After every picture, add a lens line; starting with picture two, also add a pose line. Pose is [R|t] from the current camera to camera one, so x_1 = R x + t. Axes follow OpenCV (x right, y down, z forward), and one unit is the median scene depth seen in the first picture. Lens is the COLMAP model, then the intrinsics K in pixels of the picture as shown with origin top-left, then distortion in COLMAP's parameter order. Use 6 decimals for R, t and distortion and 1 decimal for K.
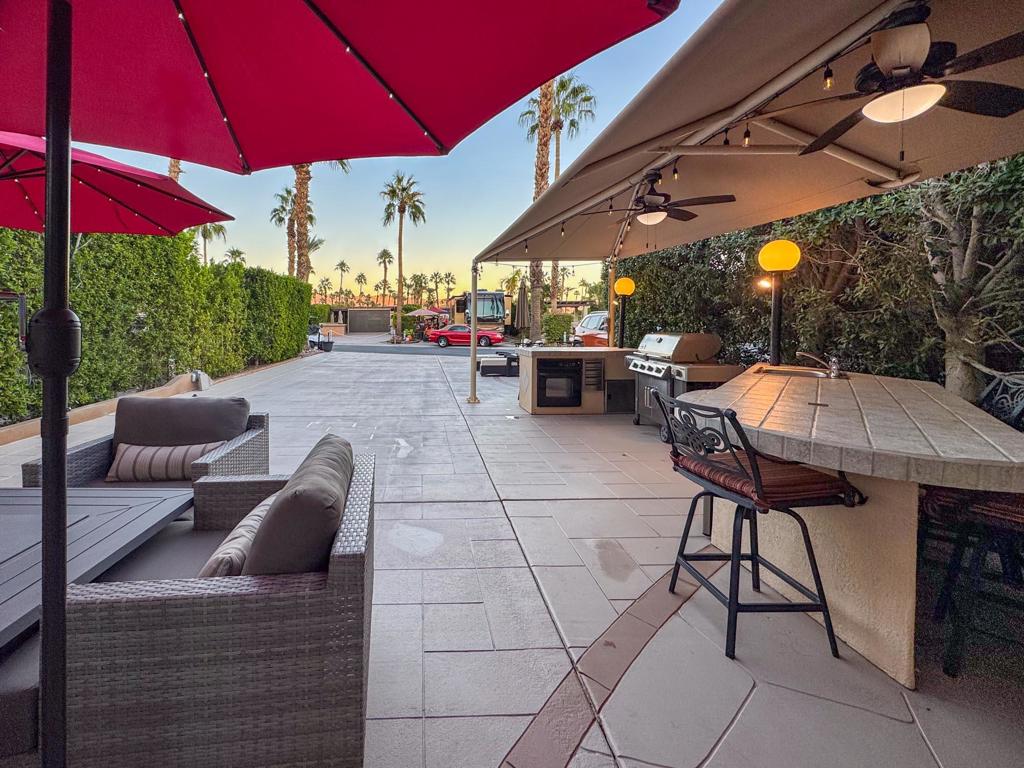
lens RADIAL K [[436.6, 0, 438.9], [0, 436.6, 323.3], [0, 0, 1]] dist [-0.007418, -0.001300]
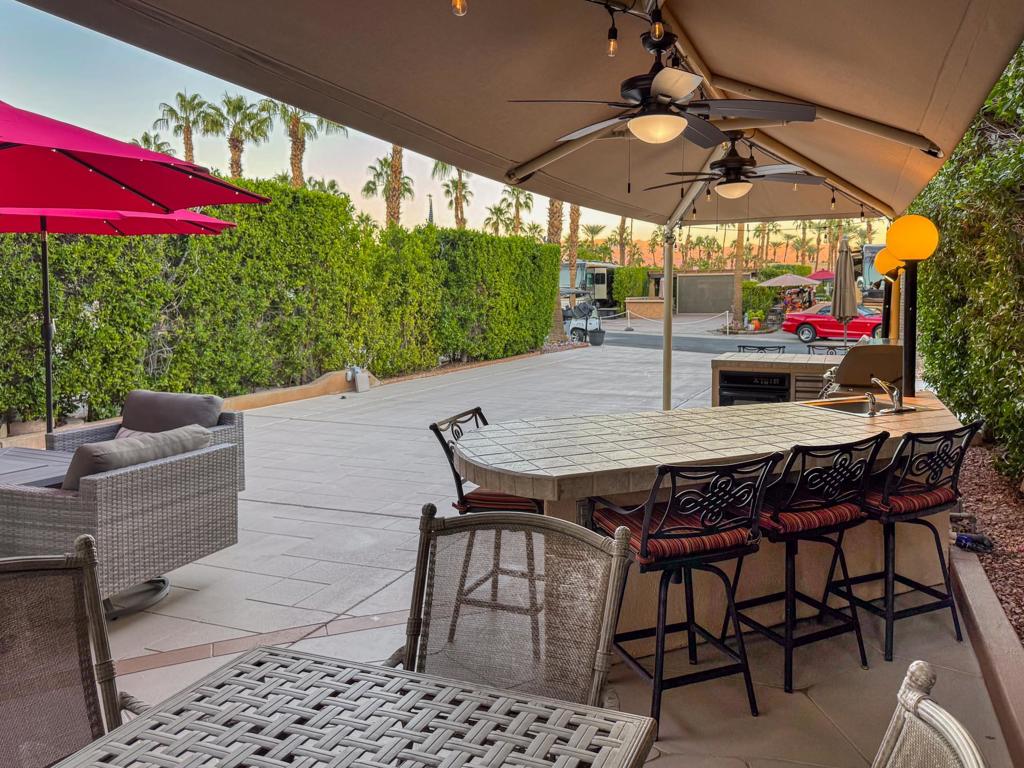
lens RADIAL K [[745.2, 0, 587.9], [0, 745.2, 340.4], [0, 0, 1]] dist [0.044874, -0.055781]
pose [[0.933125, 0.026997, -0.358538, 0.234624], [-0.005127, 0.998075, 0.061810, -0.019589], [0.359517, -0.055838, 0.931466, -0.091279]]
